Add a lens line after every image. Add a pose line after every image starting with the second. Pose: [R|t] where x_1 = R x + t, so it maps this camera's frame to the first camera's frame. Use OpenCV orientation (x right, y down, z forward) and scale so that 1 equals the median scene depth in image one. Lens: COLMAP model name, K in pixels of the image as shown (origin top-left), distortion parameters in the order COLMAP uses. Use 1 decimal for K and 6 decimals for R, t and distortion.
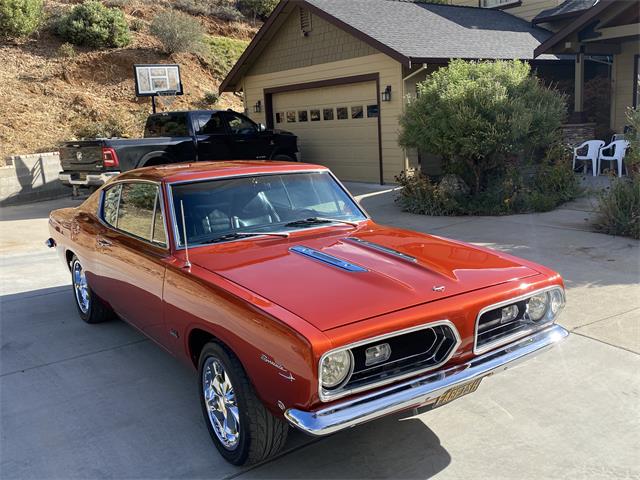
lens RADIAL K [[622.7, 0, 328.3], [0, 622.7, 239.7], [0, 0, 1]] dist [0.016137, -0.003914]
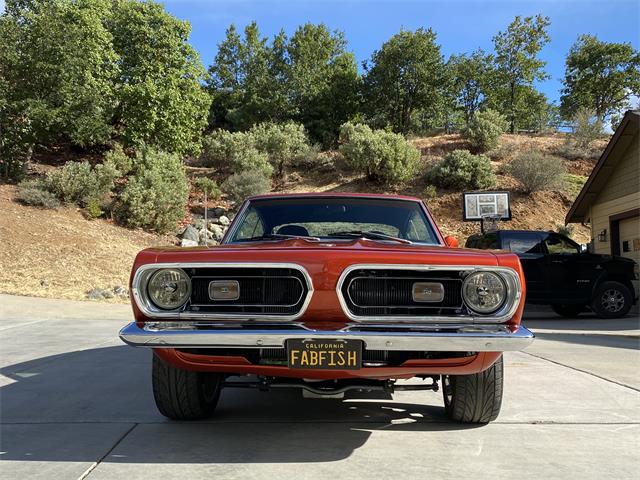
lens RADIAL K [[620.1, 0, 324.6], [0, 620.1, 242.9], [0, 0, 1]] dist [0.105973, -0.257267]
pose [[0.794867, -0.003334, -0.606775, 0.138640], [-0.148243, 0.968615, -0.199520, 0.048794], [0.588397, 0.248542, 0.769426, 0.053955]]
